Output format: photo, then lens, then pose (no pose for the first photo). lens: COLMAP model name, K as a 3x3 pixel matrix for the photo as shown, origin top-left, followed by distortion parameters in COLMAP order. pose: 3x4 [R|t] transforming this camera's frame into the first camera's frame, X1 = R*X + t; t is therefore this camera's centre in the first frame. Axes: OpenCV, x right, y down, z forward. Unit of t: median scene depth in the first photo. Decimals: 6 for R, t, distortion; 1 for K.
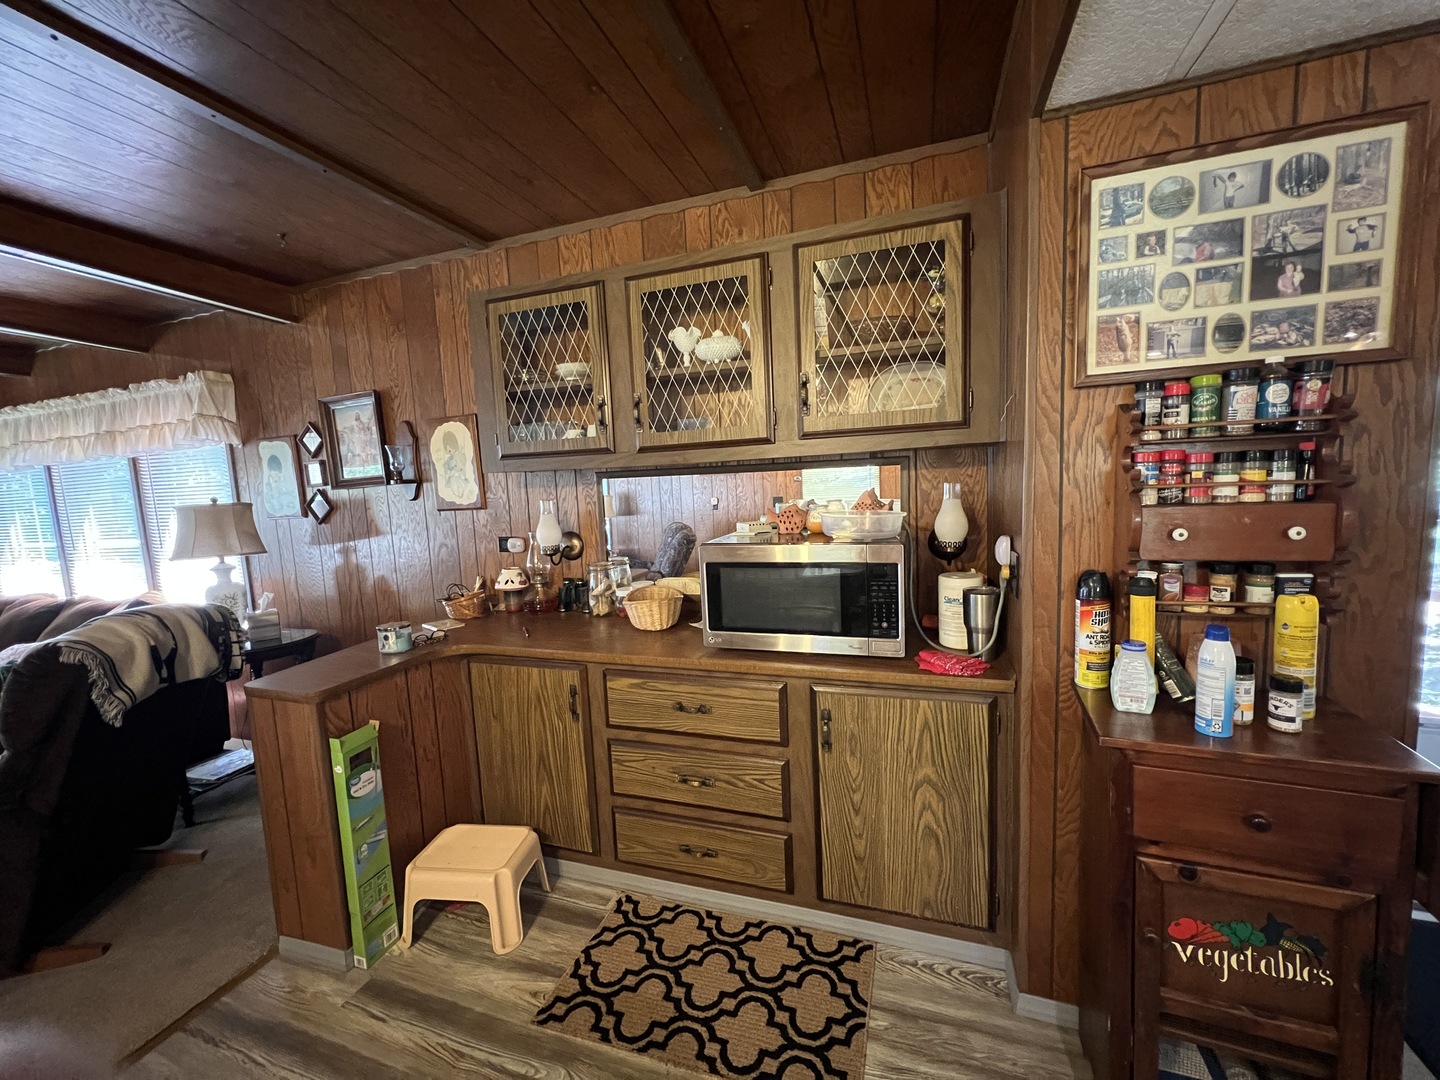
lens RADIAL K [[579.6, 0, 719.3], [0, 579.6, 542.4], [0, 0, 1]] dist [-0.002544, 0.001055]
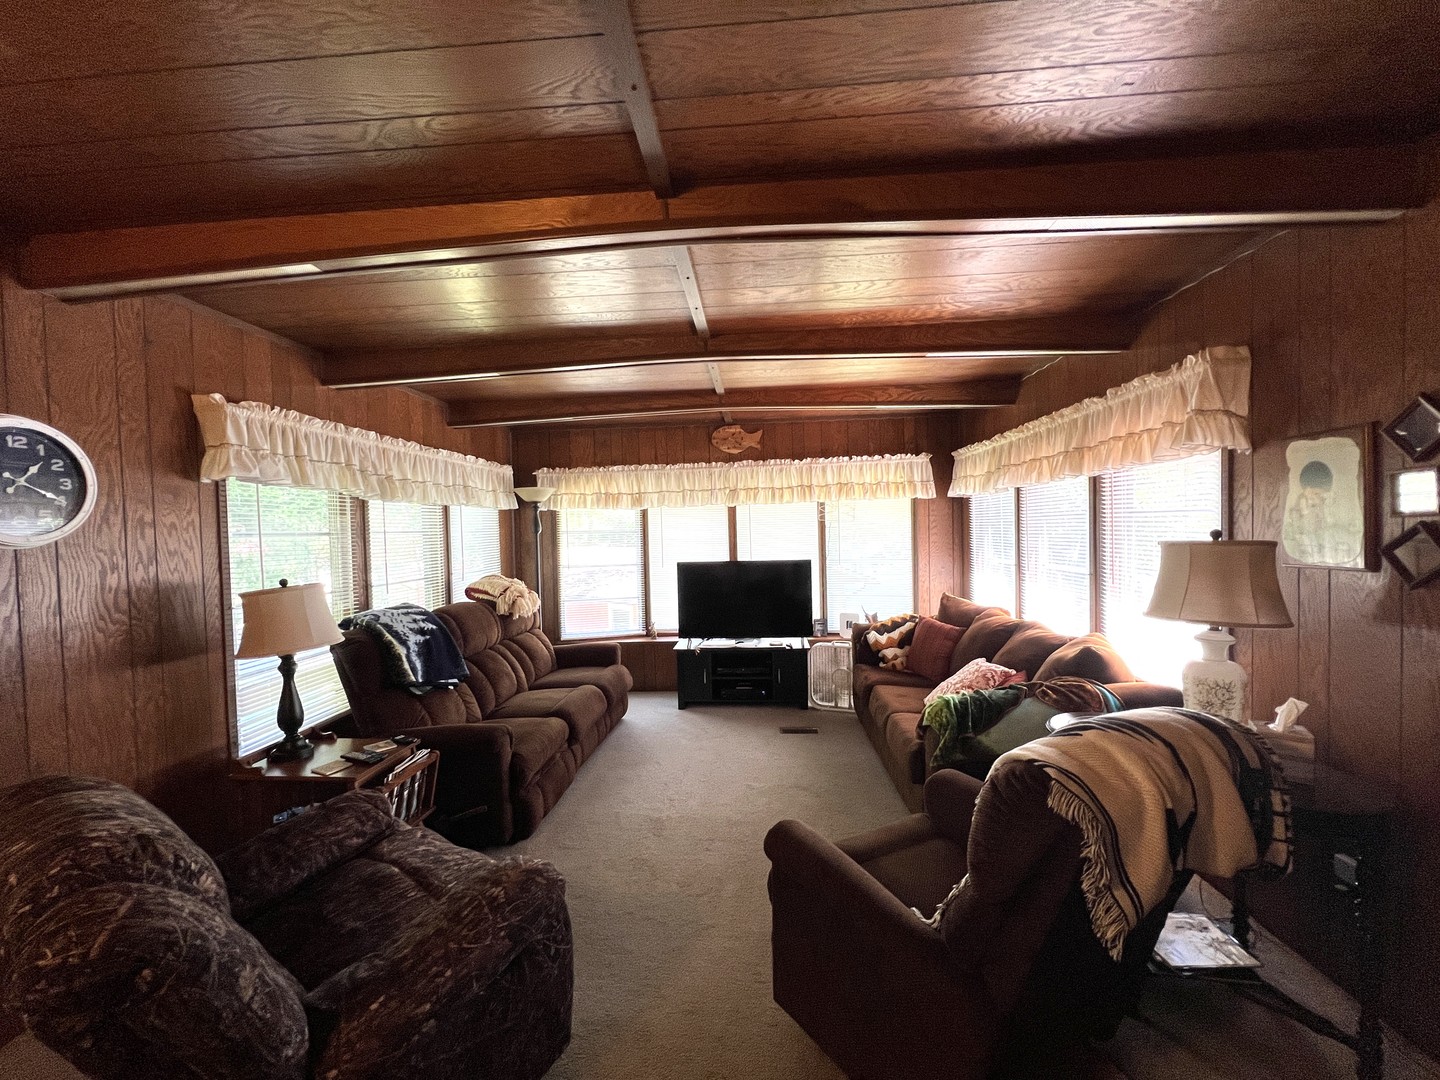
lens RADIAL K [[579.6, 0, 719.3], [0, 579.6, 542.4], [0, 0, 1]] dist [-0.002544, 0.001055]
pose [[0.263201, 0.068072, -0.962336, -0.372338], [-0.093425, 0.994618, 0.044804, -0.039448], [0.960207, 0.078114, 0.268144, 0.269589]]
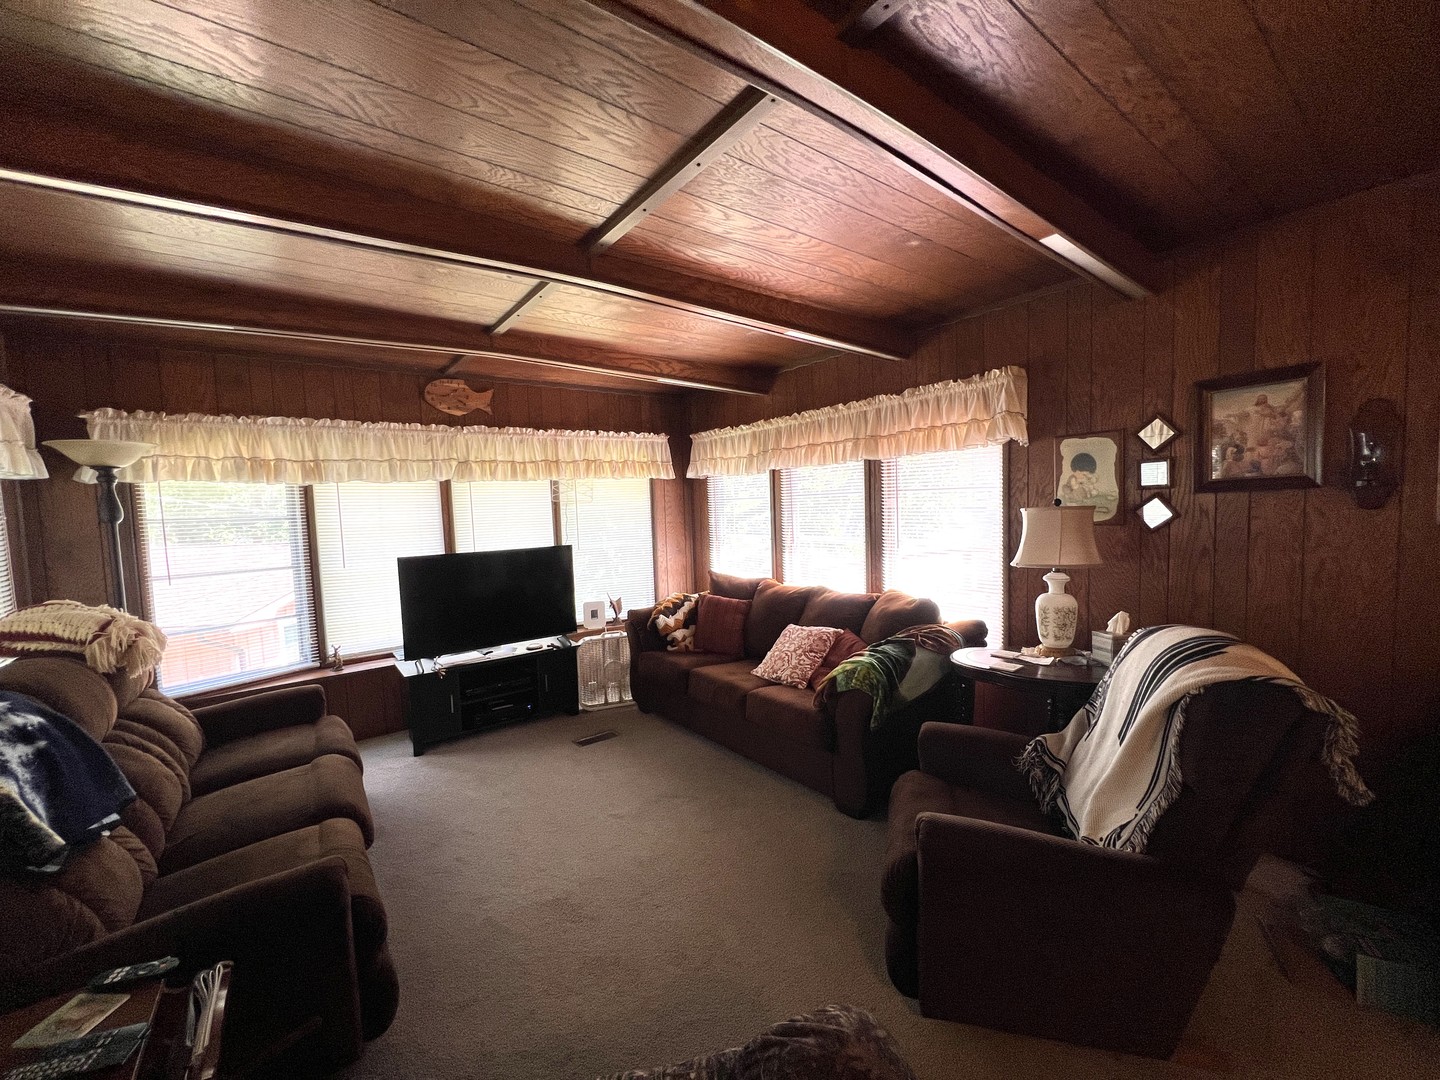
lens RADIAL K [[579.6, 0, 719.3], [0, 579.6, 542.4], [0, 0, 1]] dist [-0.002544, 0.001055]
pose [[0.834383, 0.060107, -0.547898, -0.786969], [-0.067976, 0.997669, 0.005930, 0.019158], [0.546977, 0.032296, 0.836524, -0.046605]]
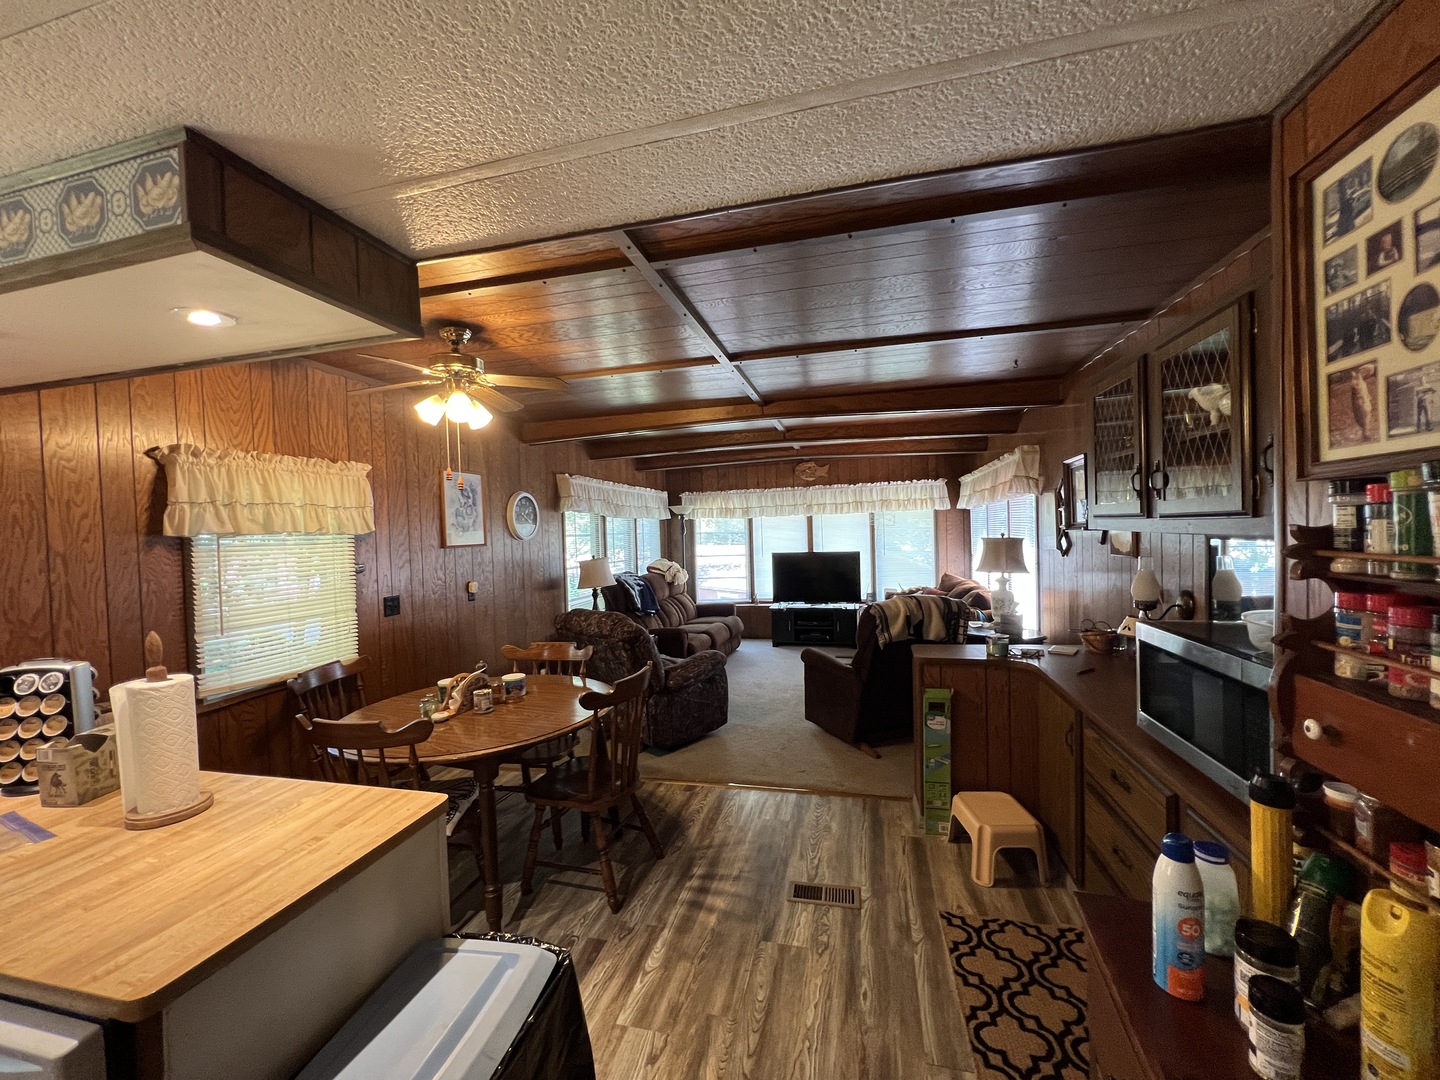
lens RADIAL K [[577.4, 0, 717.5], [0, 577.4, 539.1], [0, 0, 1]] dist [-0.000975, 0.000073]
pose [[0.088441, 0.062670, -0.994108, 0.541378], [-0.083894, 0.994941, 0.055259, -0.079421], [0.992542, 0.078513, 0.093251, 0.117394]]
